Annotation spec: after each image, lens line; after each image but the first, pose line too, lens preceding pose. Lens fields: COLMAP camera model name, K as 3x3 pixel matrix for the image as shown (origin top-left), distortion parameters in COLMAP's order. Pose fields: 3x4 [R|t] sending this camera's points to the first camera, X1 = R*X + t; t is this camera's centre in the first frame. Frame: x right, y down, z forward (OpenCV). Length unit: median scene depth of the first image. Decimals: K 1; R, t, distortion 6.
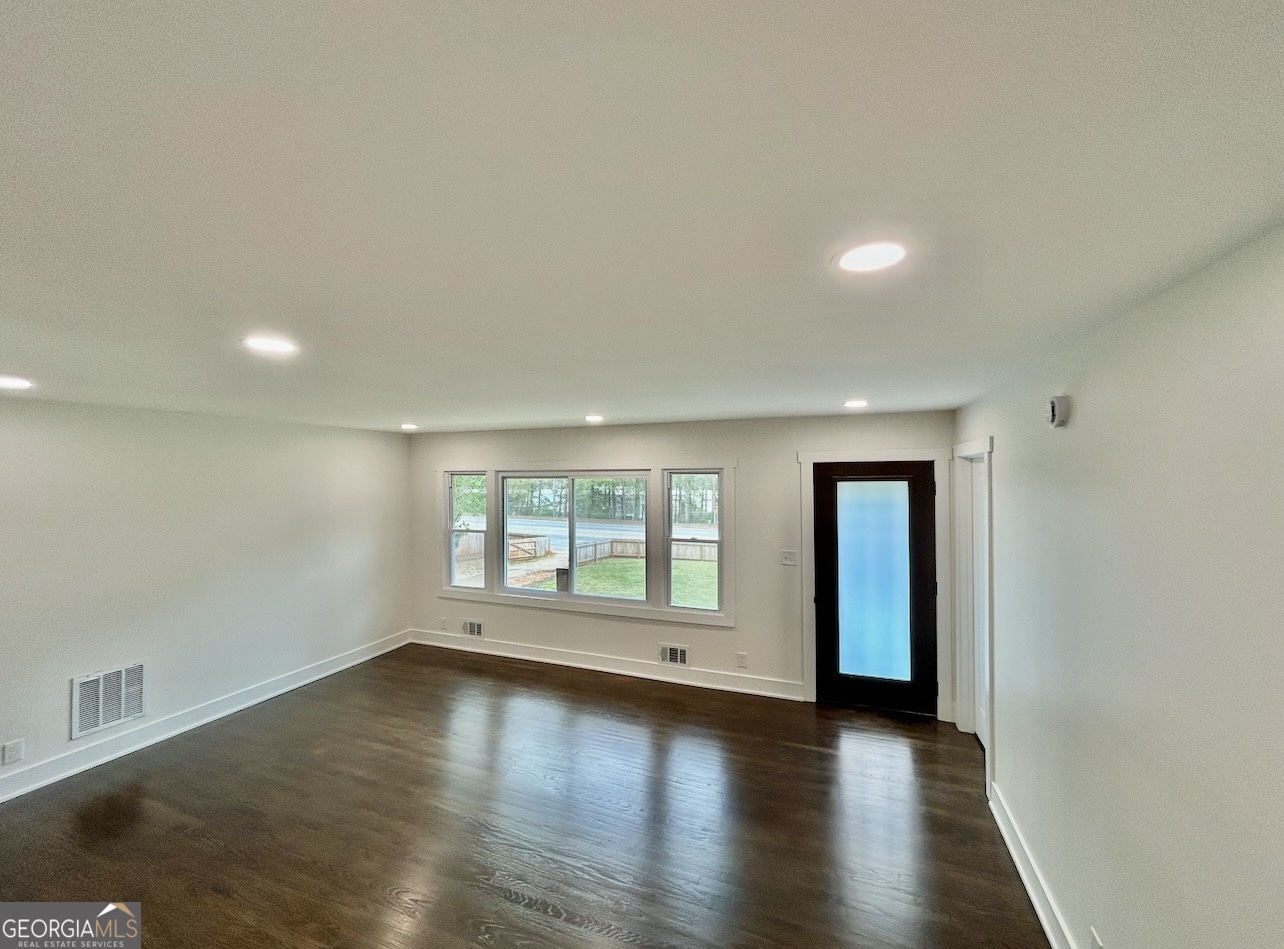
lens RADIAL K [[521.4, 0, 642.0], [0, 521.4, 474.5], [0, 0, 1]] dist [0.001091, -0.000031]
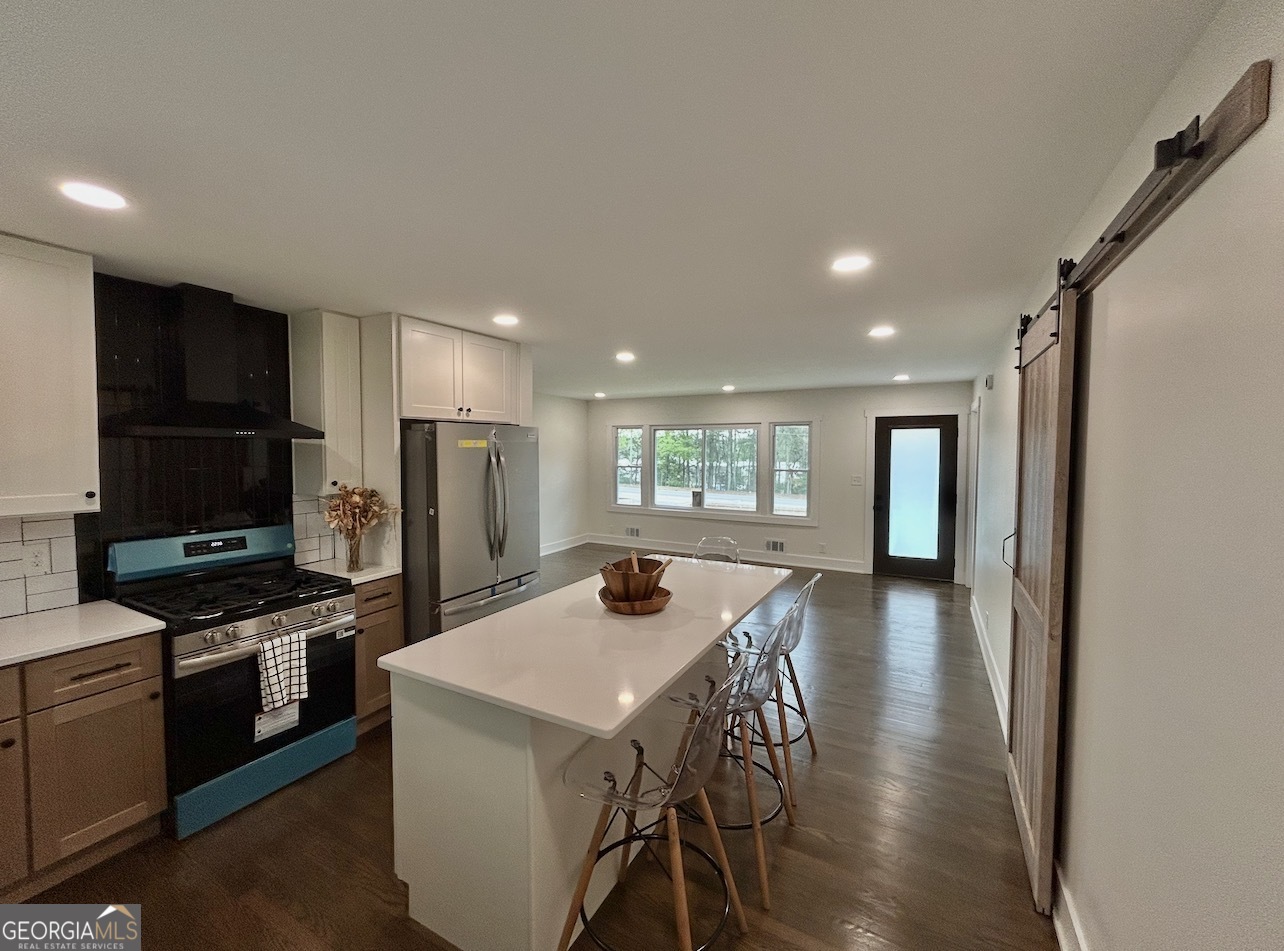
lens RADIAL K [[521.4, 0, 642.0], [0, 521.4, 475.5], [0, 0, 1]] dist [0.001091, -0.000031]
pose [[0.991218, 0.013998, -0.131495, -0.128921], [-0.006680, 0.998412, 0.055928, 0.062369], [0.132069, -0.054559, 0.989738, -0.547010]]
